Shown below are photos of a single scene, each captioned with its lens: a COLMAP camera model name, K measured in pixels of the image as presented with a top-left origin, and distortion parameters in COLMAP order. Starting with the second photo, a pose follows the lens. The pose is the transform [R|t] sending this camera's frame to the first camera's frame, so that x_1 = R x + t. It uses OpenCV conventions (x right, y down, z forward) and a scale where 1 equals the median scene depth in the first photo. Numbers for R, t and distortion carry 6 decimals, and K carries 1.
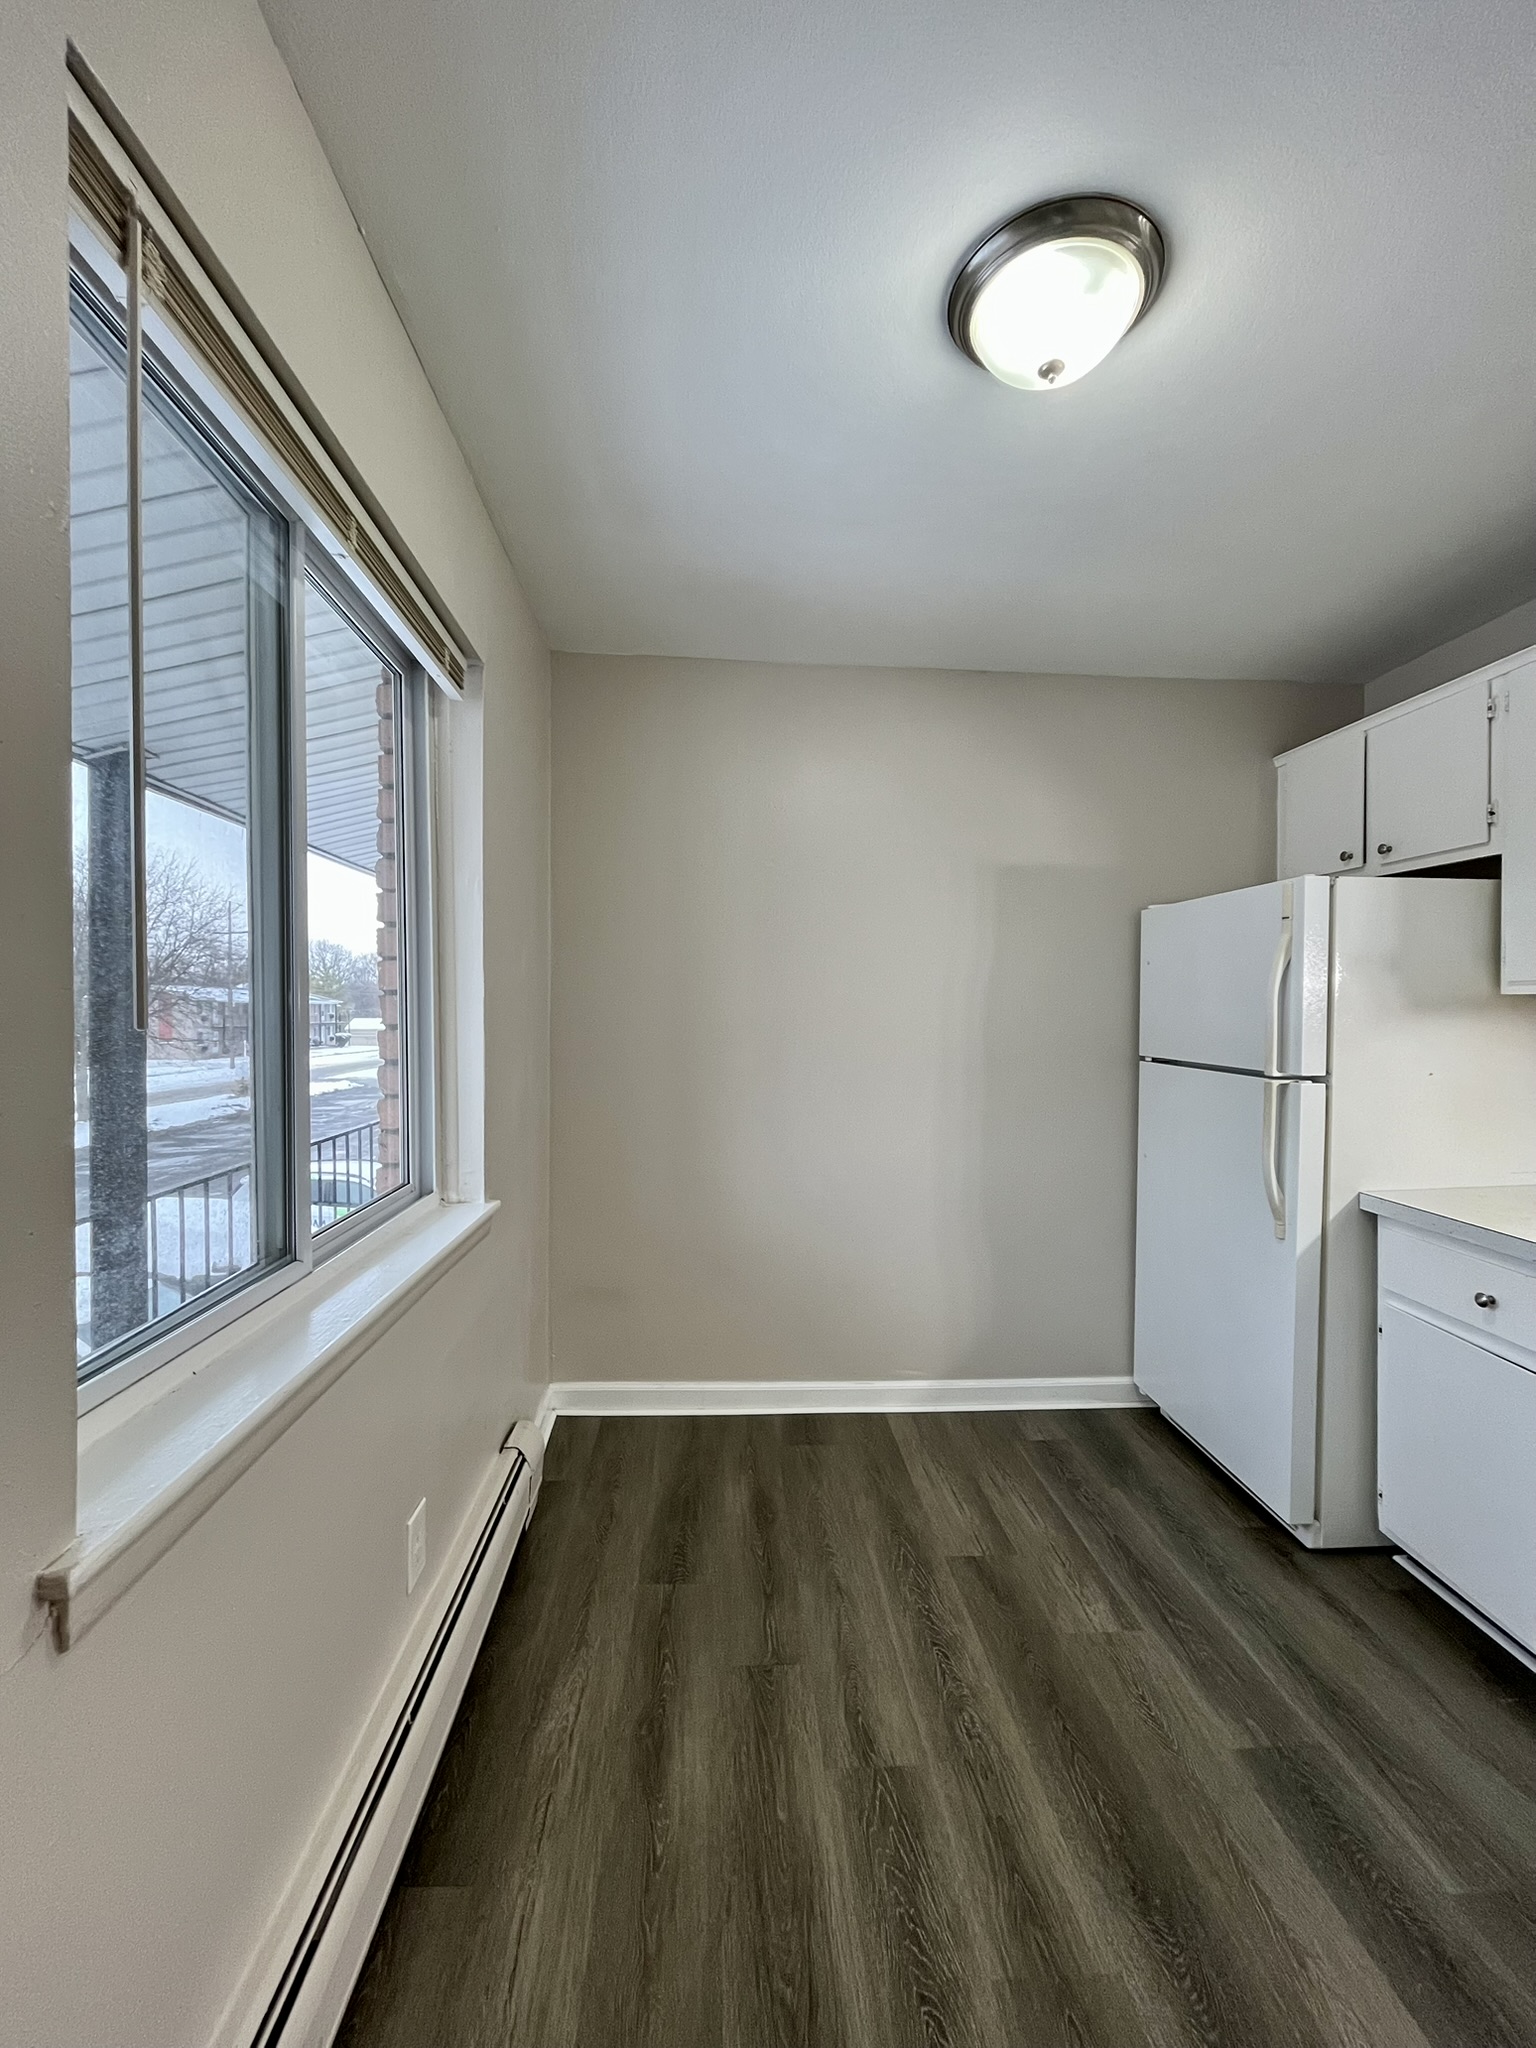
lens RADIAL K [[826.1, 0, 766.1], [0, 826.1, 1020.5], [0, 0, 1]] dist [-0.004082, -0.000483]
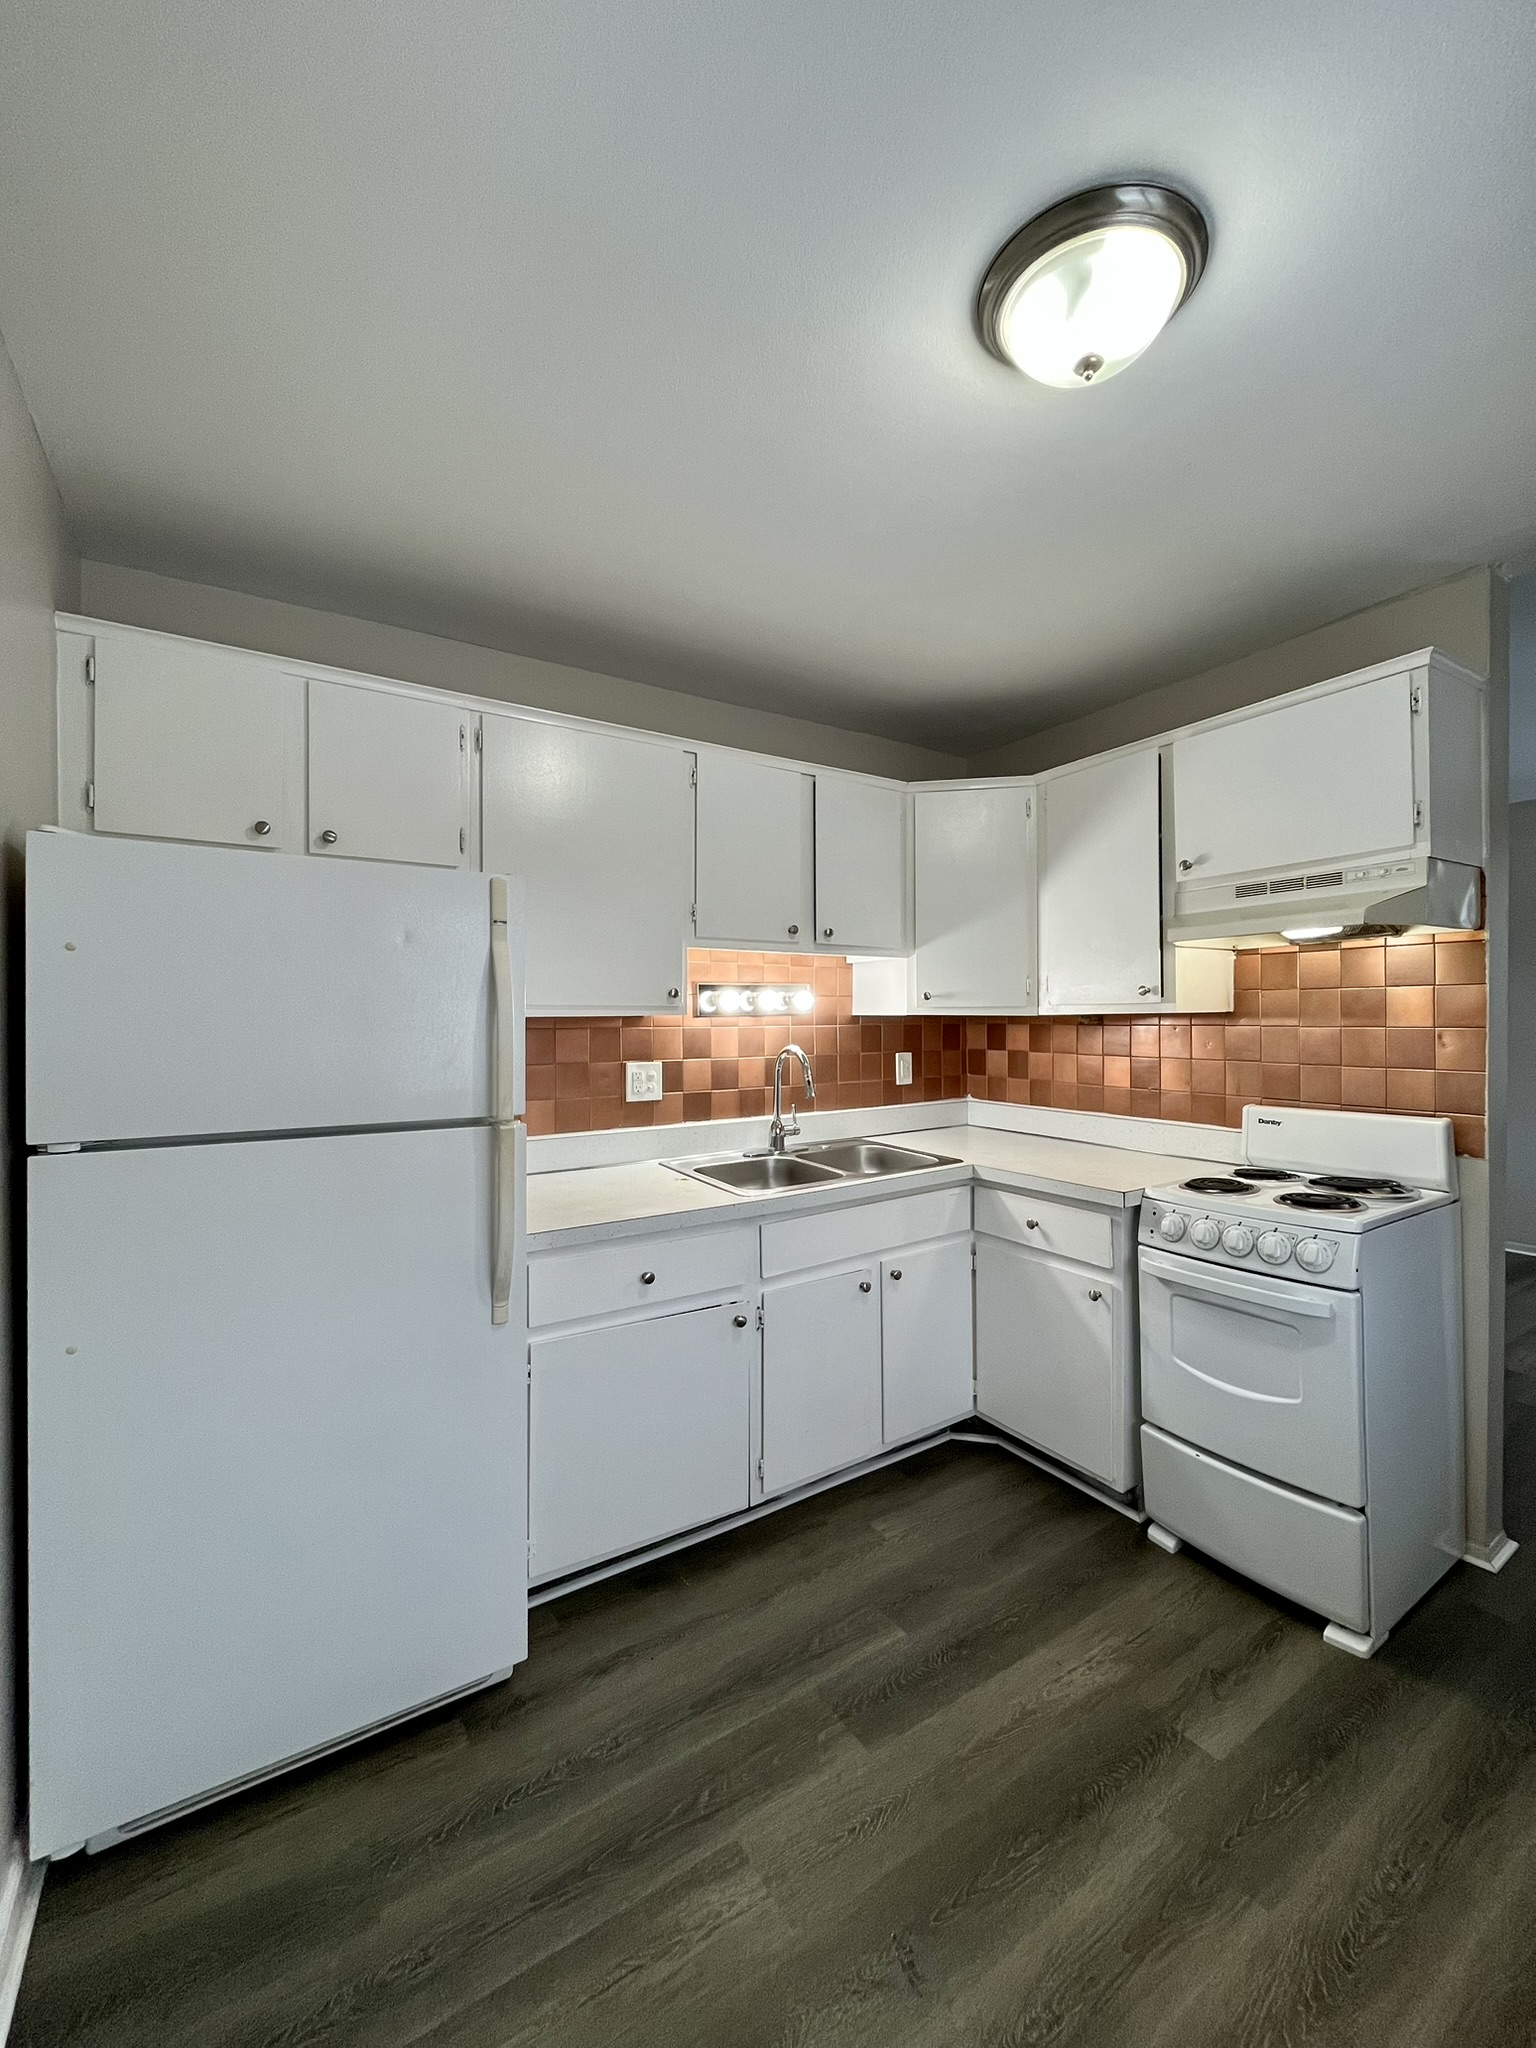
lens RADIAL K [[826.1, 0, 767.2], [0, 826.1, 1010.9], [0, 0, 1]] dist [-0.004082, -0.000483]
pose [[-0.483954, 0.002952, 0.875088, -0.237445], [0.018904, 0.999796, 0.007082, -0.045312], [-0.874889, 0.019970, -0.483912, 1.346762]]
